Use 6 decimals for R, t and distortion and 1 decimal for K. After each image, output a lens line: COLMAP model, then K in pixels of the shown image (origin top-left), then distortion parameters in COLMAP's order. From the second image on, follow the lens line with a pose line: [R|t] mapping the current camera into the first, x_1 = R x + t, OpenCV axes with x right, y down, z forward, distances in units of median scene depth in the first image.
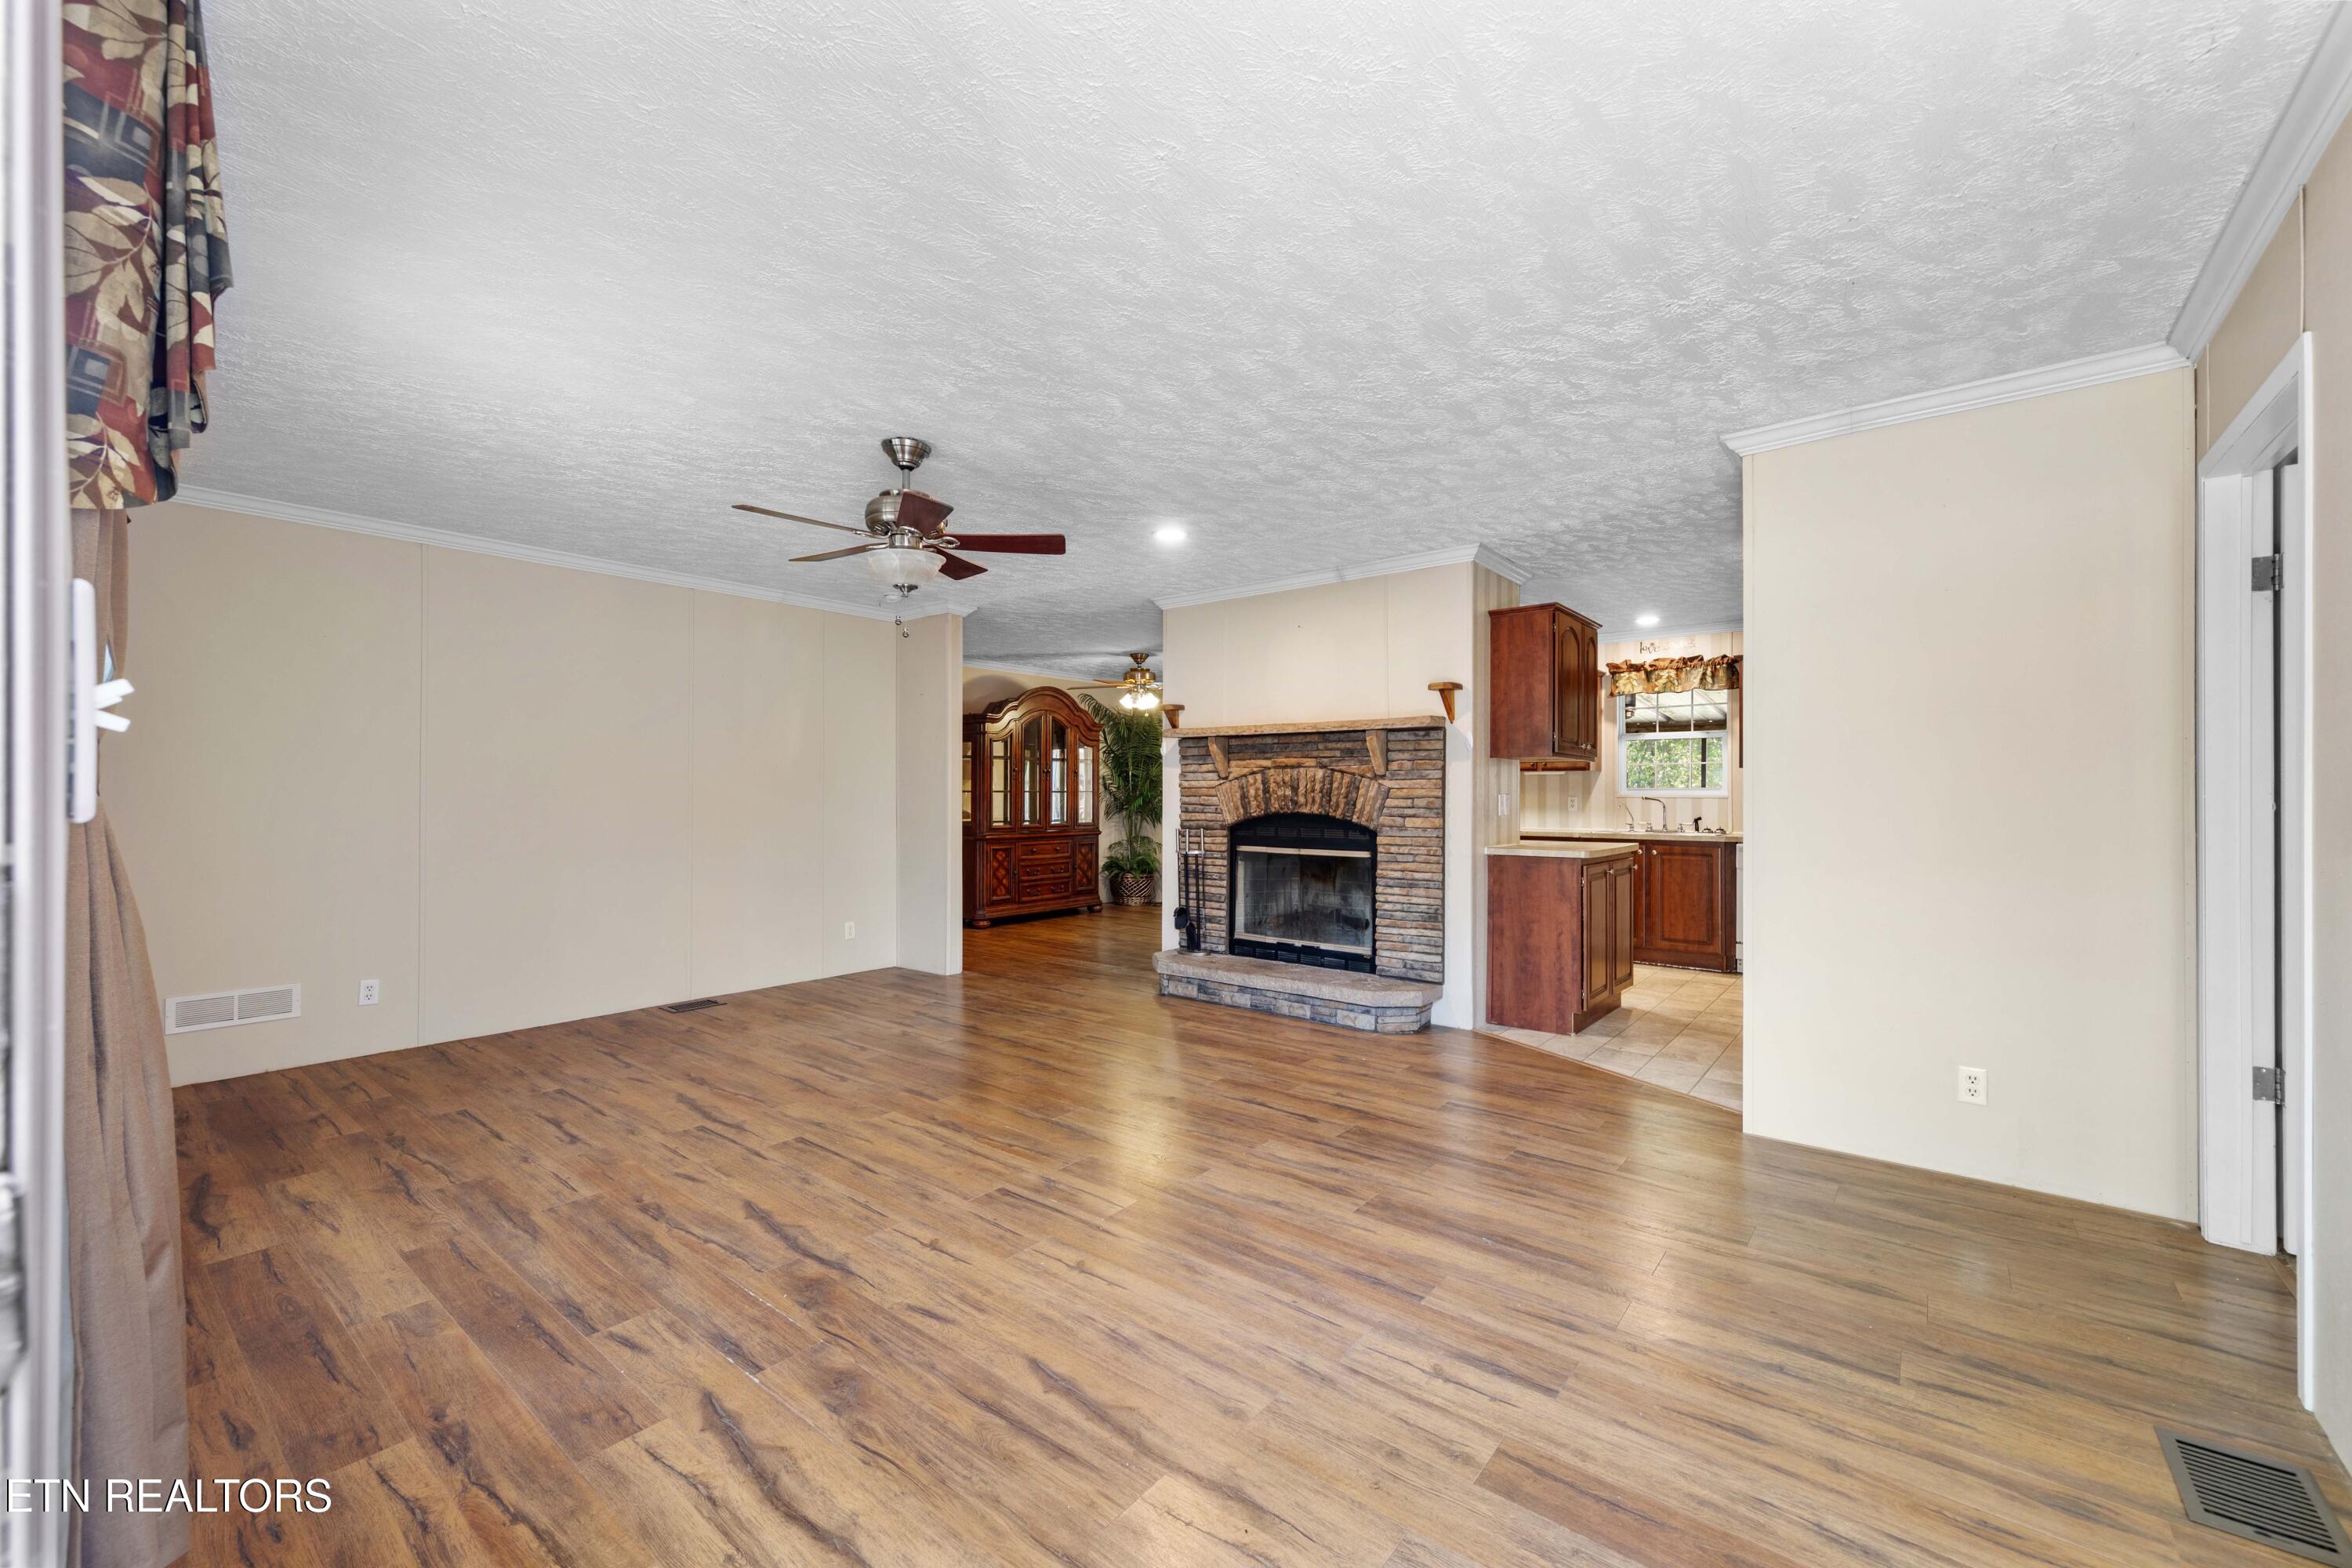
lens RADIAL K [[903.8, 0, 1167.5], [0, 903.8, 797.9], [0, 0, 1]] dist [-0.000190, -0.000008]
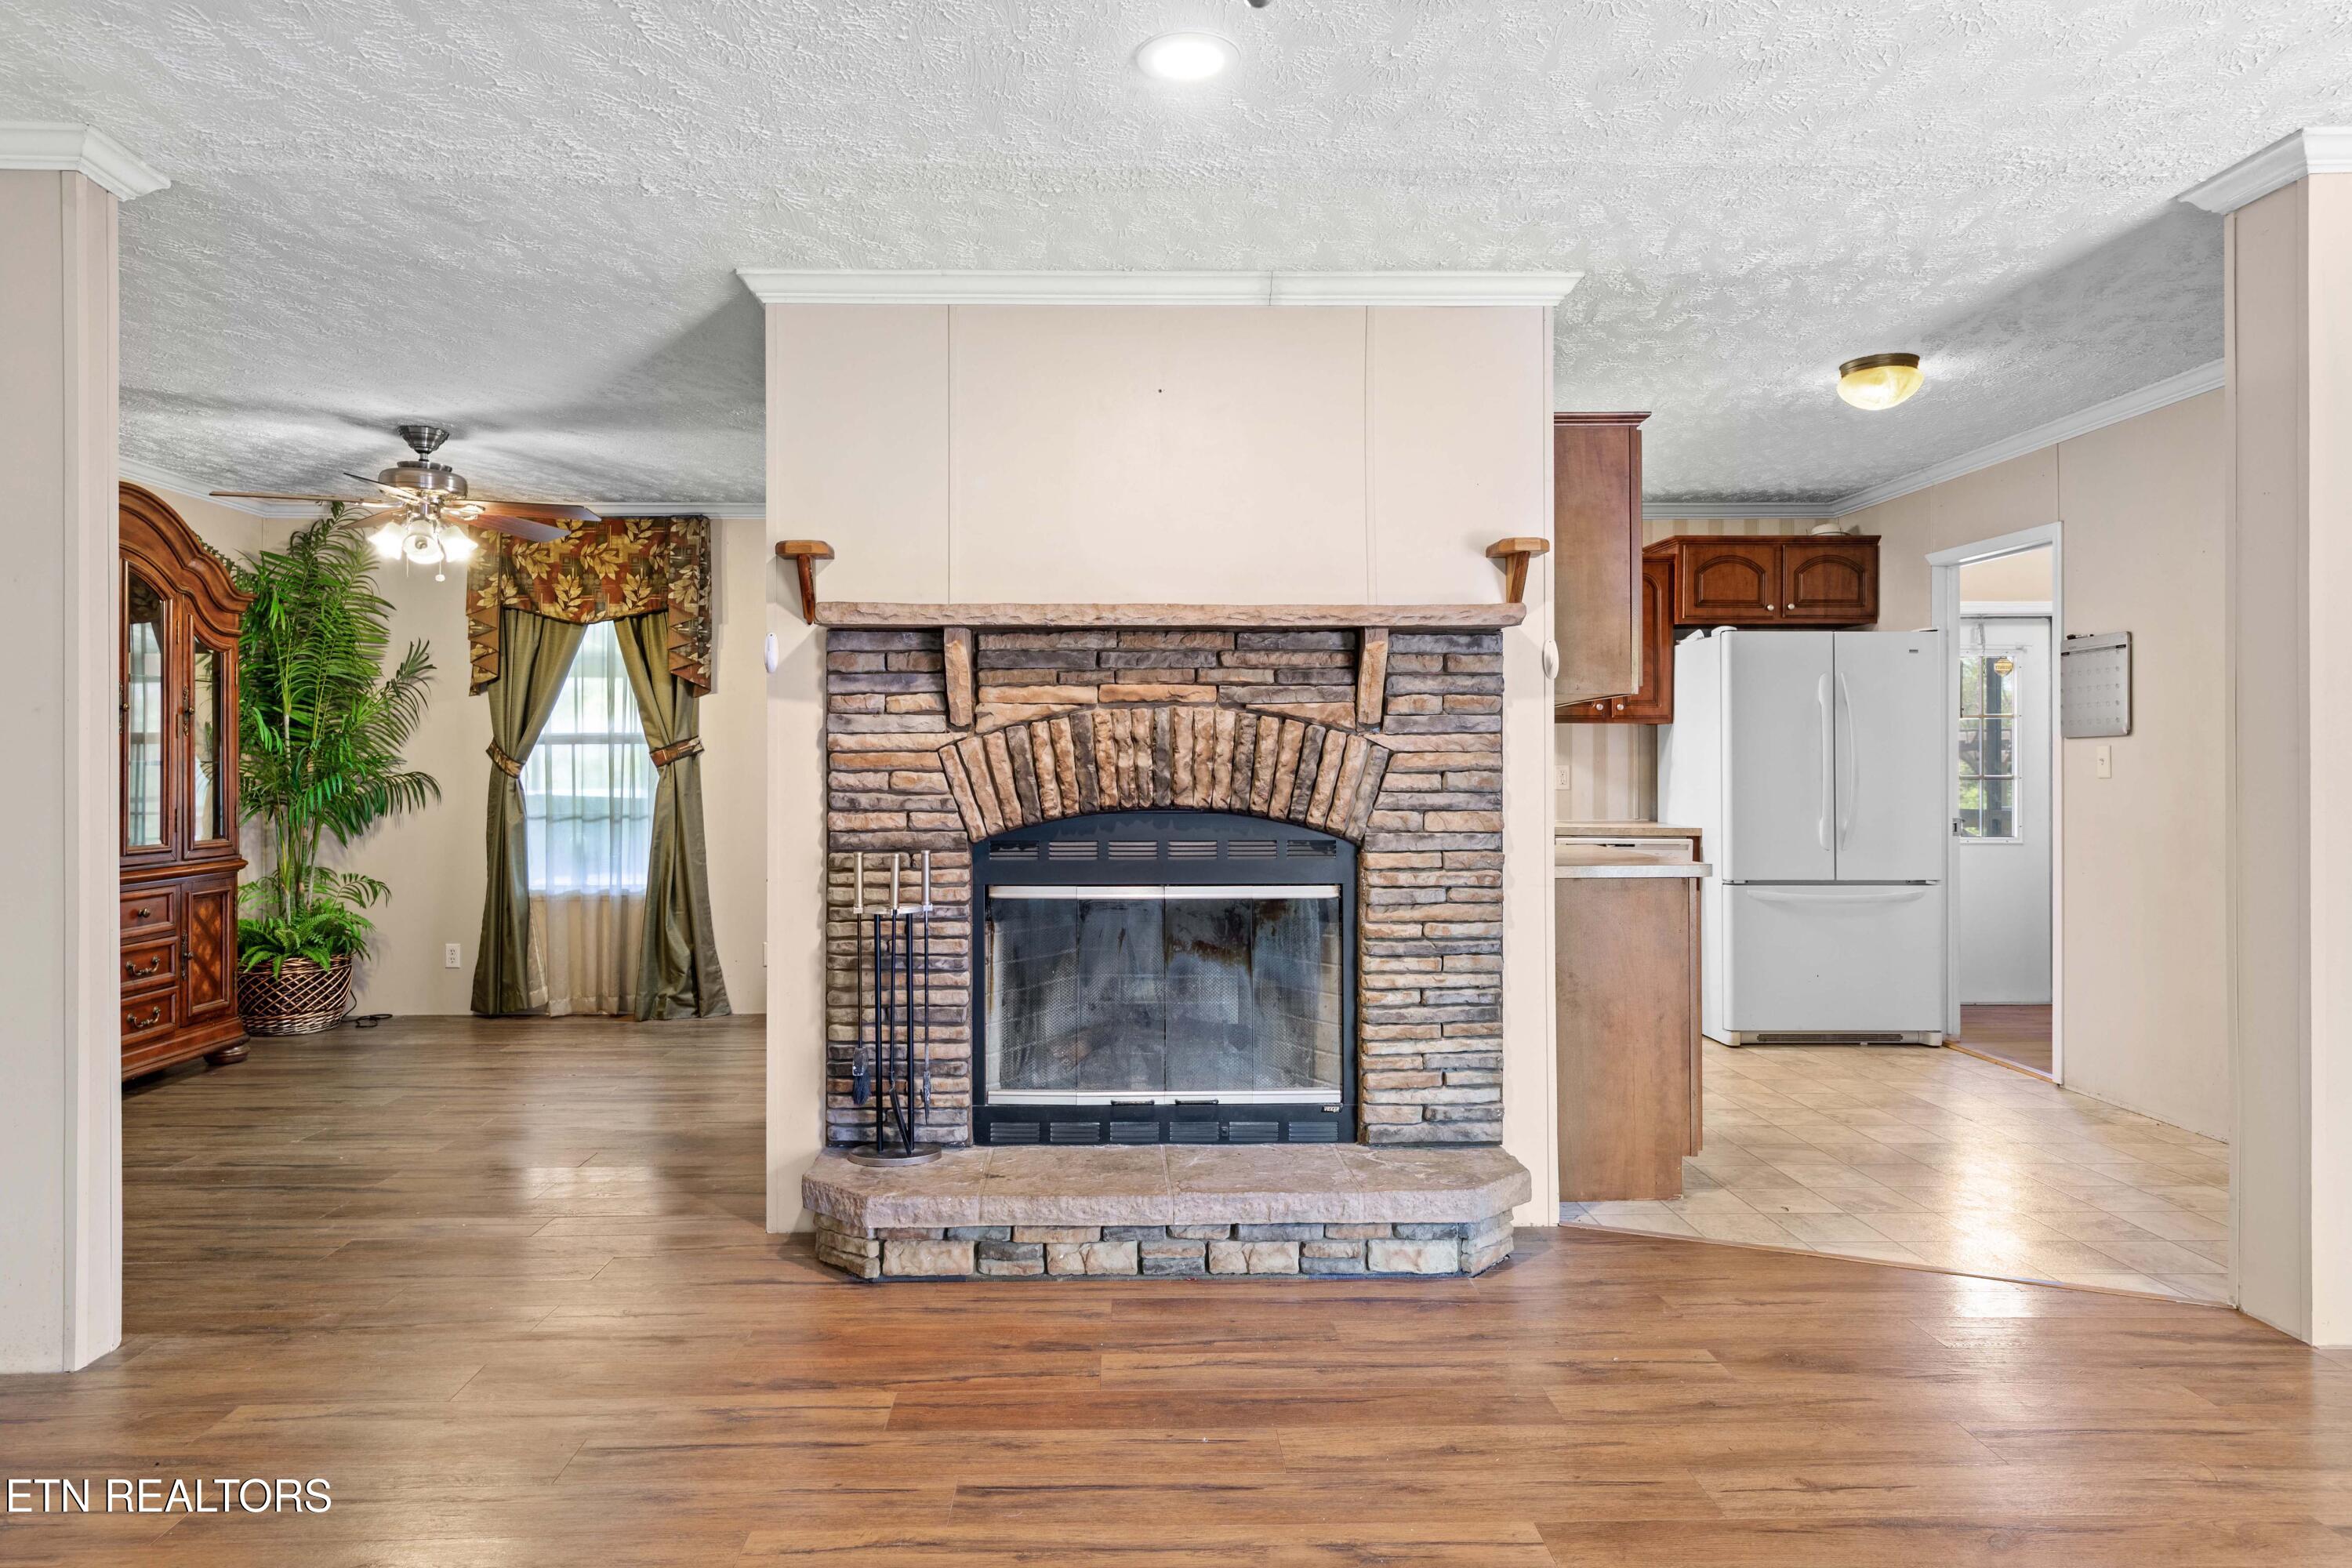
lens RADIAL K [[1435.6, 0, 1177.6], [0, 1435.6, 767.1], [0, 0, 1]] dist [0.005775, -0.002387]
pose [[0.770547, -0.005765, 0.637357, -0.312346], [0.007370, 0.999973, 0.000135, -0.003336], [-0.637341, 0.004593, 0.770568, 0.462617]]
